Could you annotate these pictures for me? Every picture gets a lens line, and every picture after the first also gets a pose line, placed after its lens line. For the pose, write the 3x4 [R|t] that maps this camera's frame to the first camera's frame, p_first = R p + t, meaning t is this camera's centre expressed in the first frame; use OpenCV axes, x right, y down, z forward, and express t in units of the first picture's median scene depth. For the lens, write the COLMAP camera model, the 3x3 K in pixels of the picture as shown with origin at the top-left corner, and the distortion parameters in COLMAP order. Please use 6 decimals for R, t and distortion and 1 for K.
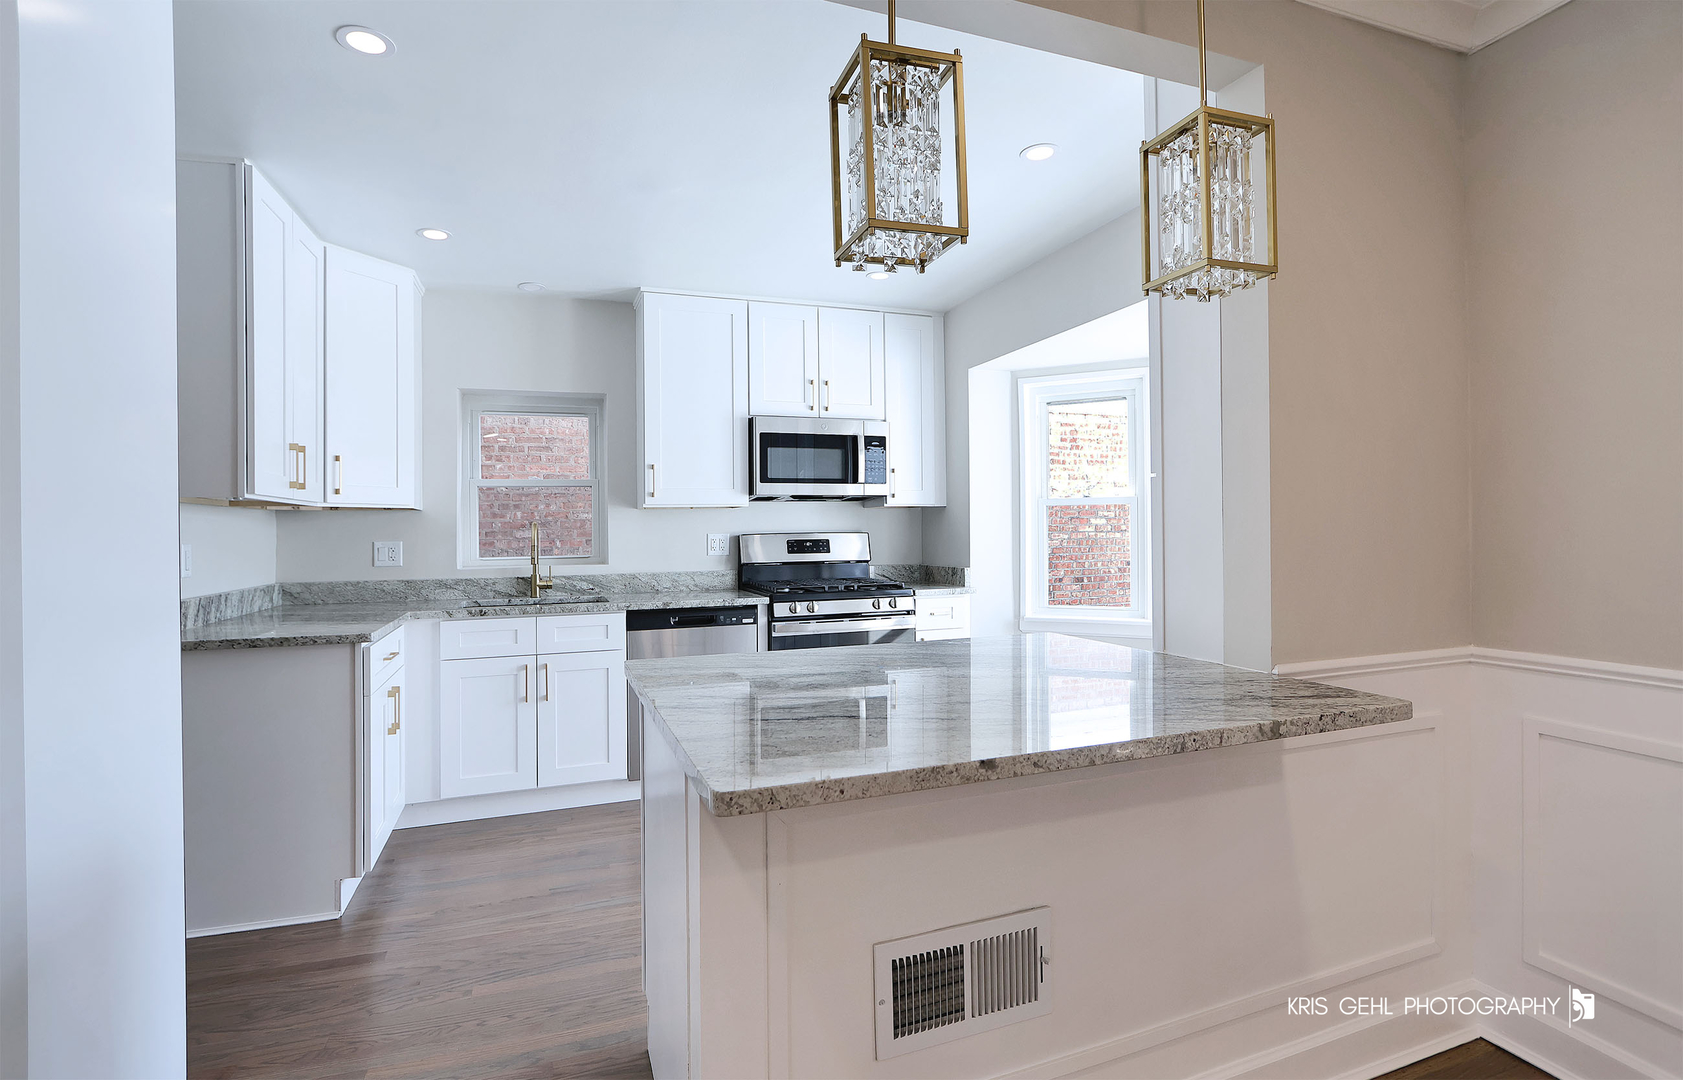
lens RADIAL K [[802.2, 0, 841.8], [0, 802.2, 528.6], [0, 0, 1]] dist [-0.018429, 0.001832]
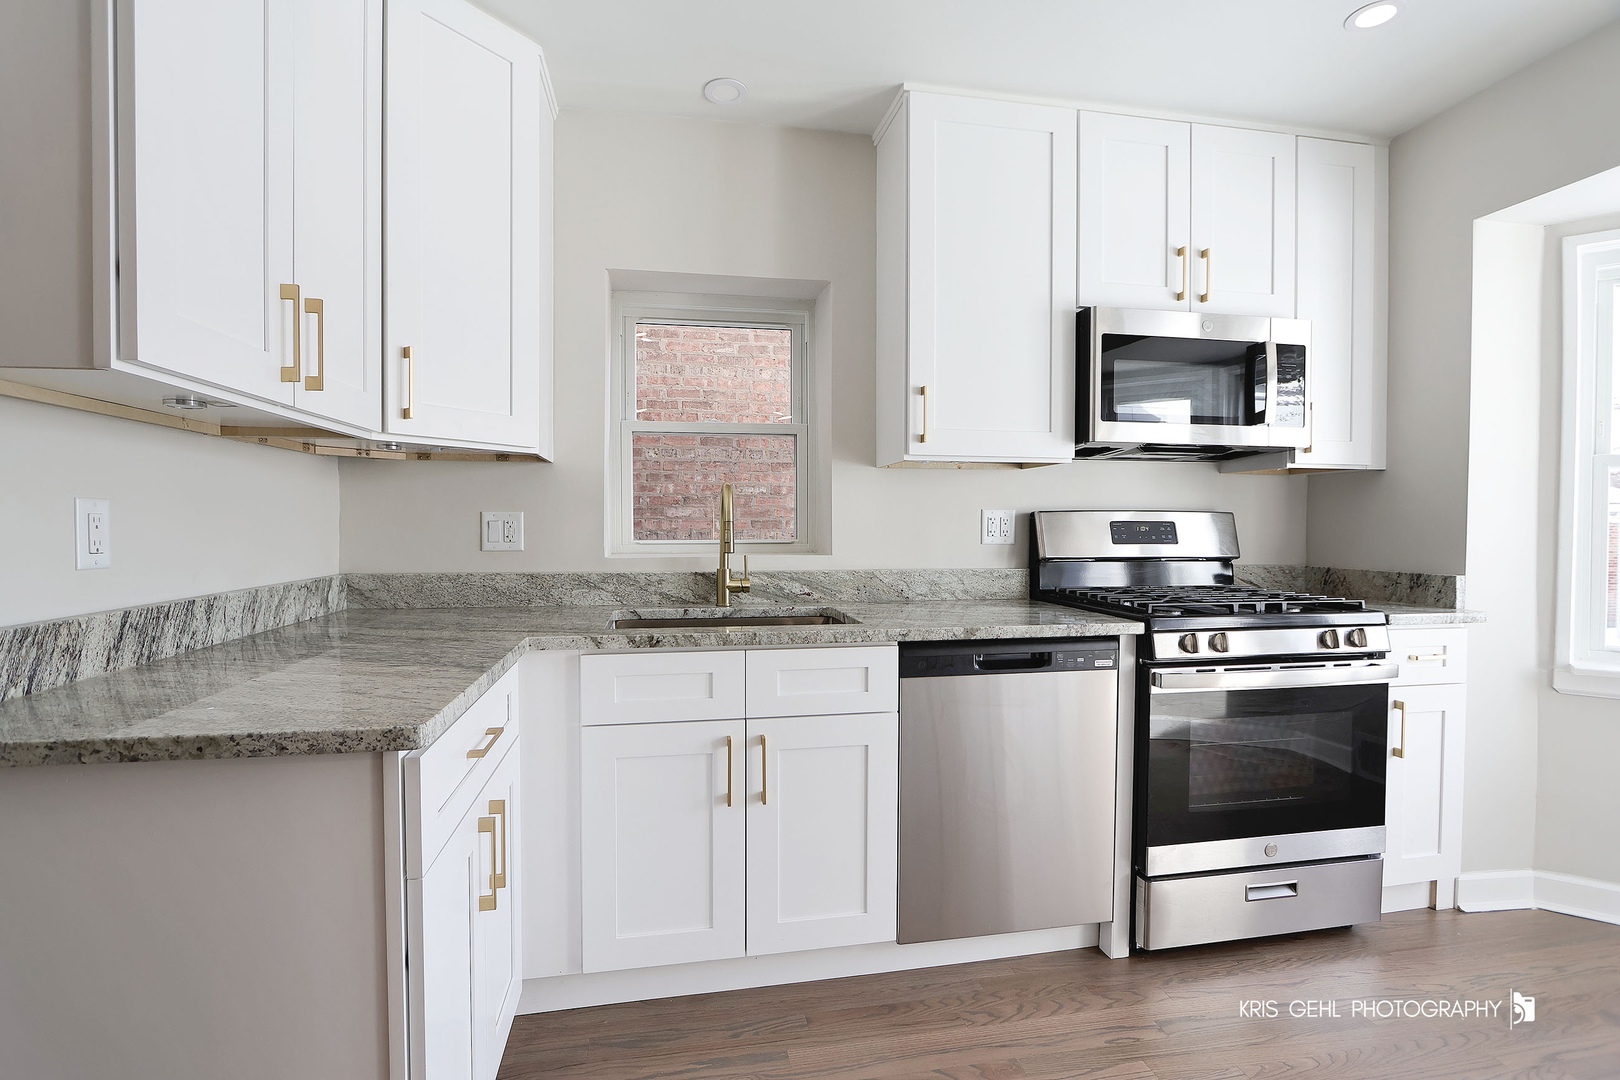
lens RADIAL K [[741.7, 0, 800.9], [0, 741.7, 553.6], [0, 0, 1]] dist [-0.034385, -0.000078]
pose [[0.985353, 0.022703, -0.169007, -0.229721], [-0.015097, 0.998820, 0.046158, 0.018094], [0.169856, -0.042931, 0.984533, 0.450083]]
